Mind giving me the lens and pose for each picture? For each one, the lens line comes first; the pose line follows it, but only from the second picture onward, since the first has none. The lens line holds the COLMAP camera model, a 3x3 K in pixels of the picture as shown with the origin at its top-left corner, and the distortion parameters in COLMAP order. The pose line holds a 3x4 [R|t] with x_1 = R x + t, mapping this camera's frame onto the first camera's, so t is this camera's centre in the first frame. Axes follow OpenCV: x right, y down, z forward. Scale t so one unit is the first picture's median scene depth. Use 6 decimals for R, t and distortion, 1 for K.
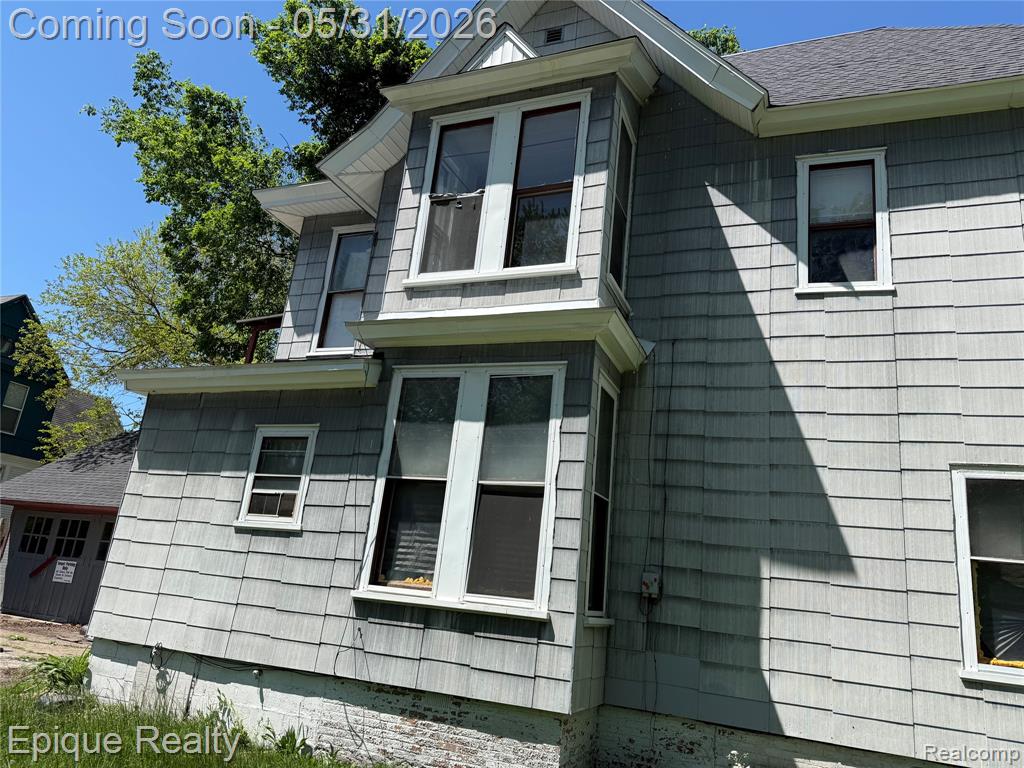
lens RADIAL K [[755.8, 0, 514.7], [0, 755.8, 367.9], [0, 0, 1]] dist [0.111685, -0.174108]
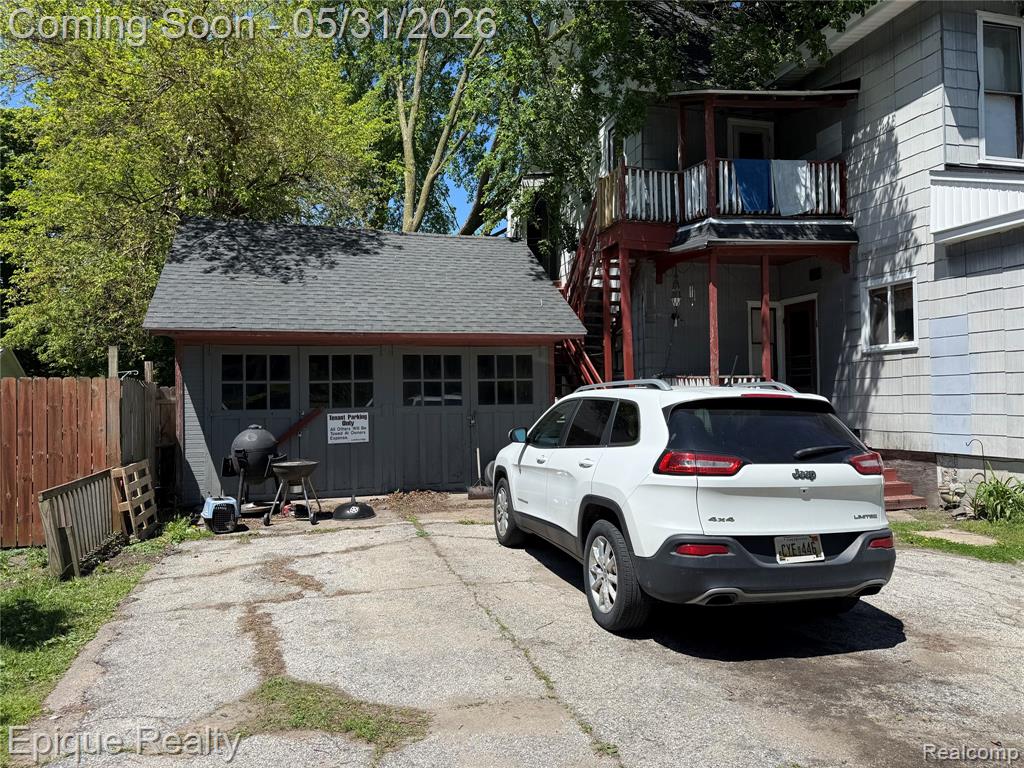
lens RADIAL K [[737.5, 0, 517.2], [0, 737.5, 385.5], [0, 0, 1]] dist [0.041158, -0.051645]
pose [[0.762225, -0.108378, 0.638175, -1.830000], [-0.092267, 0.957627, 0.272831, 0.067423], [-0.640703, -0.266841, 0.719927, 0.890991]]
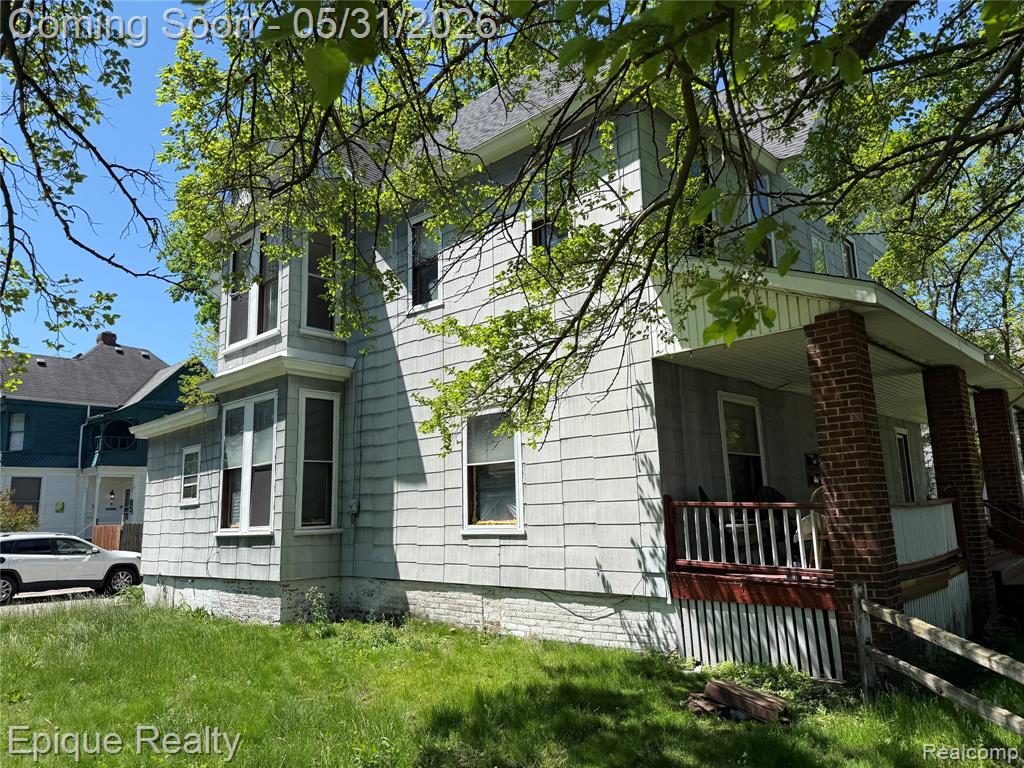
lens RADIAL K [[730.0, 0, 512.0], [0, 730.0, 384.0], [0, 0, 1]] dist [0.147917, -0.275165]
pose [[0.921941, -0.194053, -0.335214, 1.022344], [0.224954, 0.972784, 0.055554, 0.006792], [0.315310, -0.126626, 0.940503, -0.369078]]
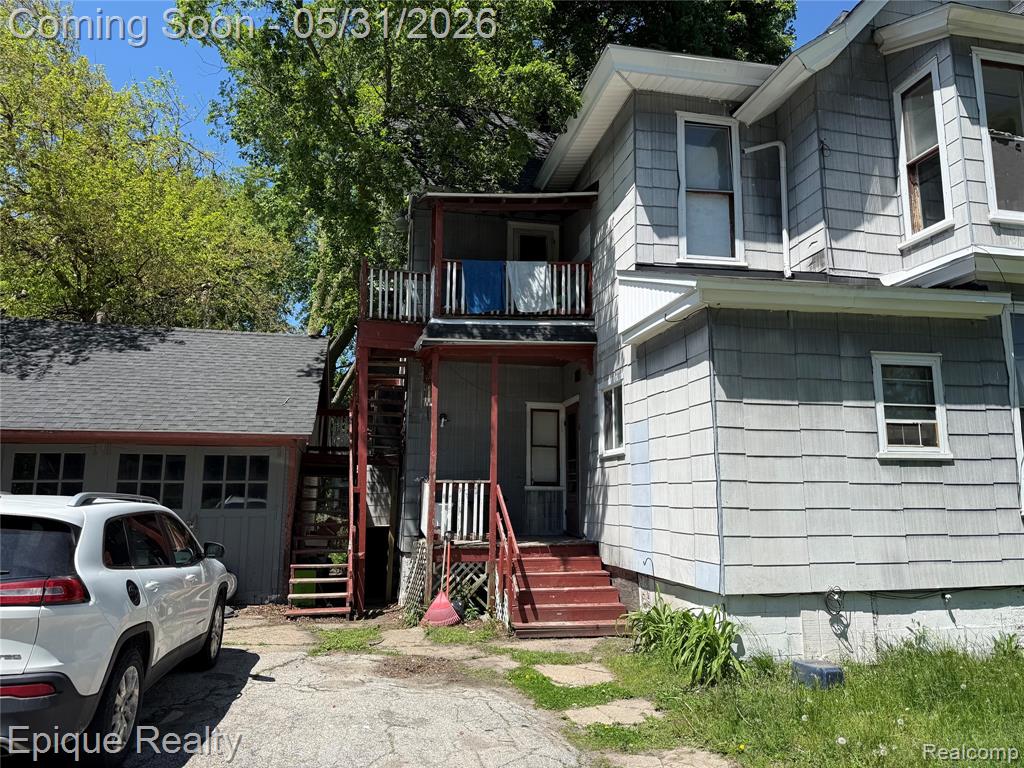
lens RADIAL K [[737.5, 0, 517.2], [0, 737.5, 385.5], [0, 0, 1]] dist [0.041158, -0.051645]
pose [[0.807227, -0.010724, 0.590143, -1.305629], [-0.091074, 0.985598, 0.142485, 0.027880], [-0.583172, -0.168765, 0.794625, 0.561098]]
